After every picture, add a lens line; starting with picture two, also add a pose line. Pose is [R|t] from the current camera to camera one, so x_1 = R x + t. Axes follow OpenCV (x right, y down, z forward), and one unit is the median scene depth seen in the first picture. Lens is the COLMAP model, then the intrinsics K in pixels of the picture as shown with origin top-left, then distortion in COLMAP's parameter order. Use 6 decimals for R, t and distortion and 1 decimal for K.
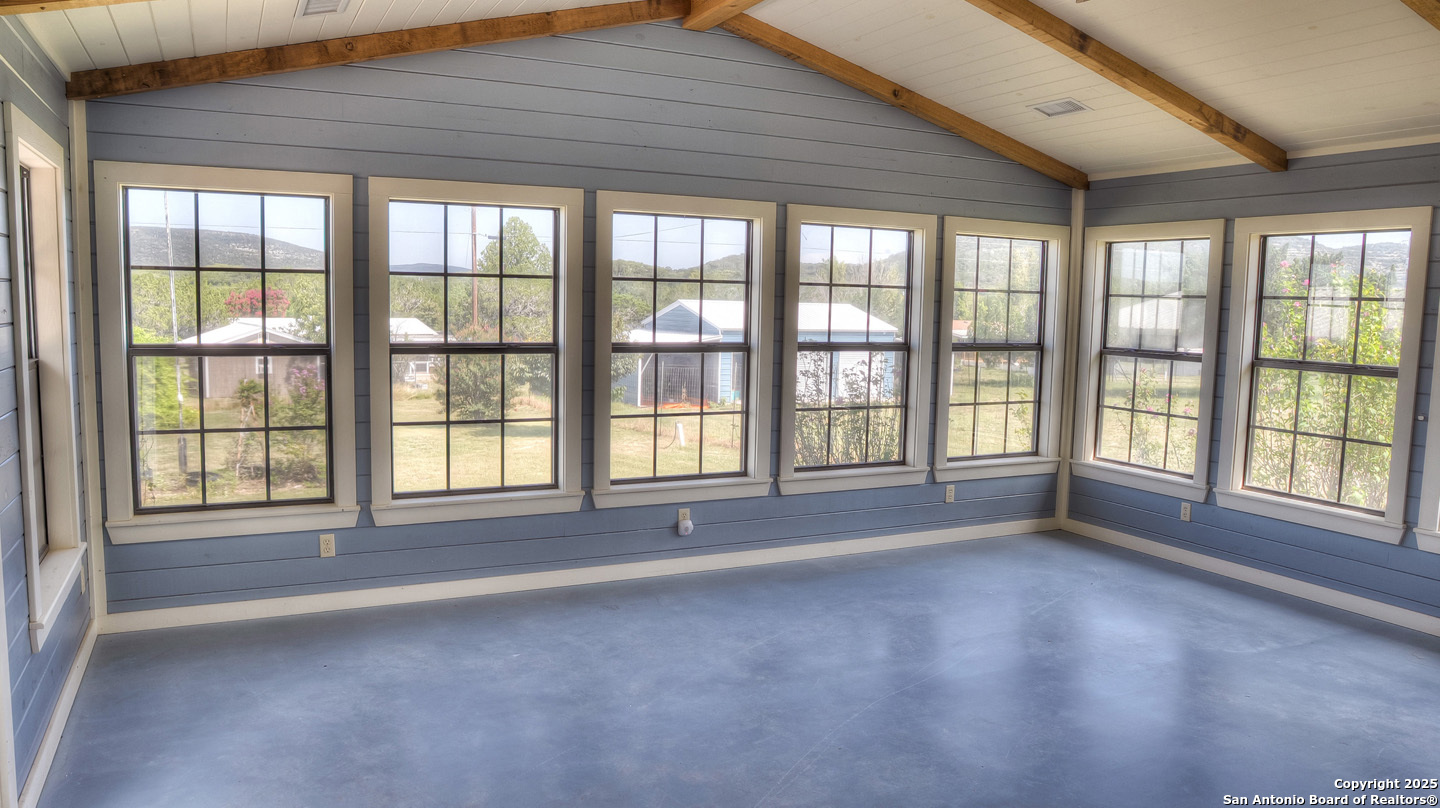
lens RADIAL K [[1003.0, 0, 720.0], [0, 1003.0, 404.0], [0, 0, 1]] dist [-0.085447, 0.000457]
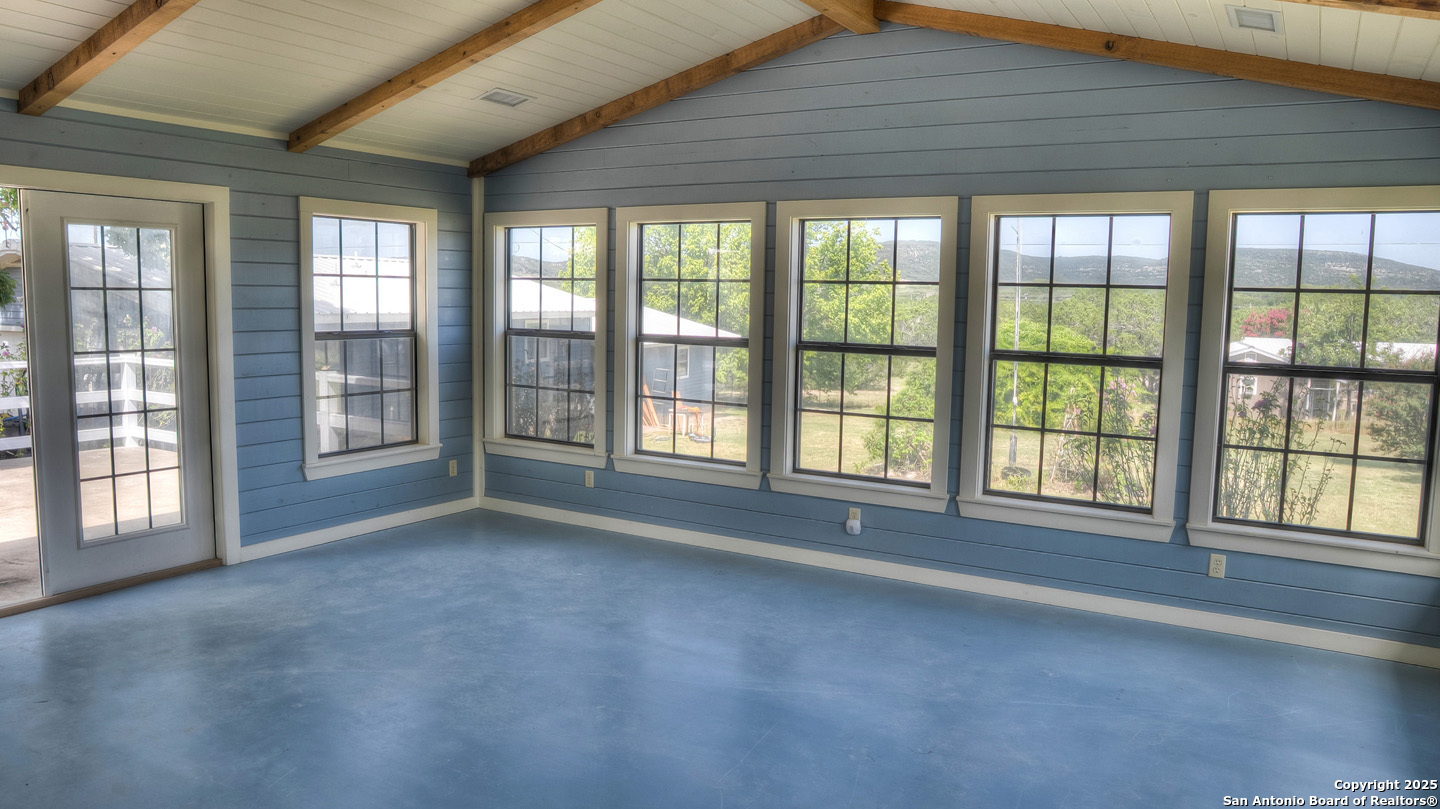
lens RADIAL K [[967.8, 0, 720.0], [0, 967.8, 404.5], [0, 0, 1]] dist [-0.083340, 0.001359]
pose [[0.537990, 0.082453, -0.838909, 0.700527], [-0.096016, 0.994722, 0.036192, -0.021566], [0.837465, 0.061078, 0.543067, 0.351705]]
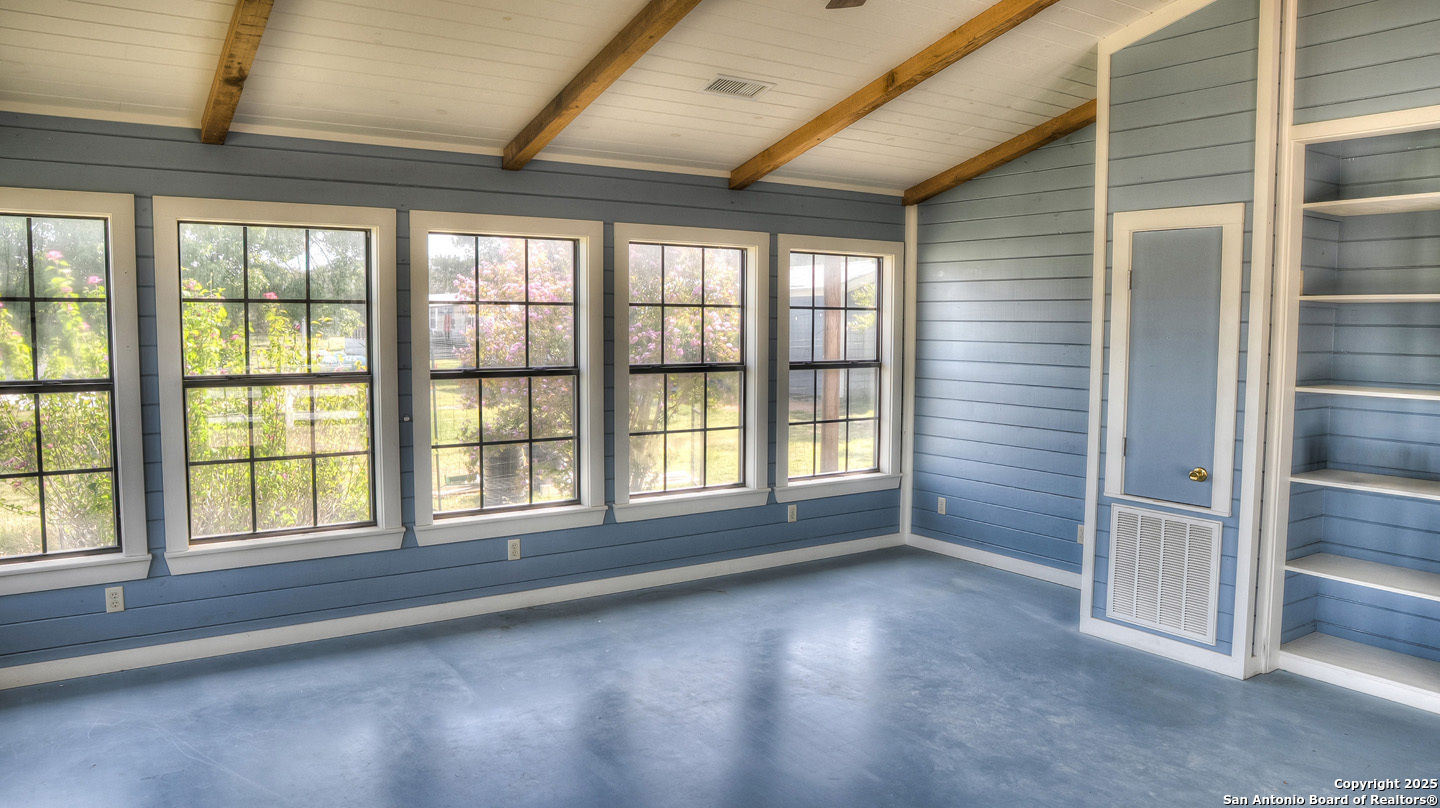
lens RADIAL K [[1015.2, 0, 718.6], [0, 1015.2, 410.9], [0, 0, 1]] dist [-0.096042, 0.064392]
pose [[0.990992, -0.028765, 0.130793, 0.036234], [0.030768, 0.999438, -0.013322, -0.001130], [-0.130336, 0.017226, 0.991320, 0.017997]]
